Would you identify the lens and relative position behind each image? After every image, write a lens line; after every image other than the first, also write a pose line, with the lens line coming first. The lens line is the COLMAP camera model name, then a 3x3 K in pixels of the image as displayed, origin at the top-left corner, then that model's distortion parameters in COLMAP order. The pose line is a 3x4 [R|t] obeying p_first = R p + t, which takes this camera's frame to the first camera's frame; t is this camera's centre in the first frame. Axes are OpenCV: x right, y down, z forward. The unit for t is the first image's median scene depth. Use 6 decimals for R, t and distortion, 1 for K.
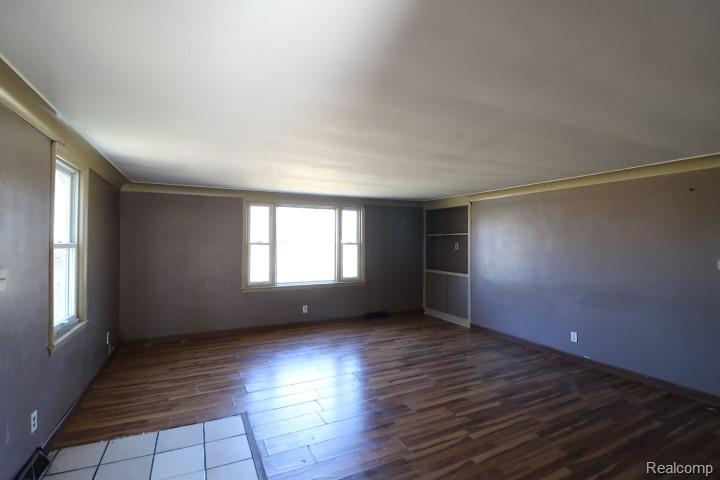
lens RADIAL K [[339.2, 0, 358.4], [0, 339.2, 238.4], [0, 0, 1]] dist [-0.003882, 0.000065]
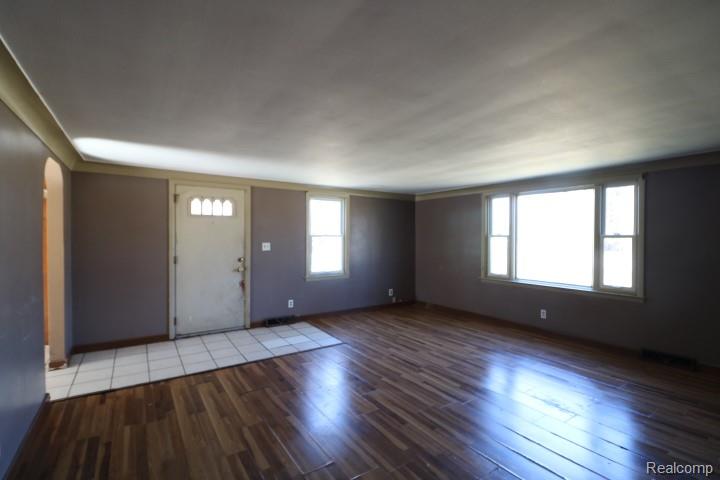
lens RADIAL K [[339.2, 0, 356.1], [0, 339.2, 241.1], [0, 0, 1]] dist [-0.003882, 0.000065]
pose [[0.112257, 0.014913, -0.993567, 0.669305], [0.011754, 0.999797, 0.016335, 0.009233], [0.993610, -0.013512, 0.112059, 0.478330]]
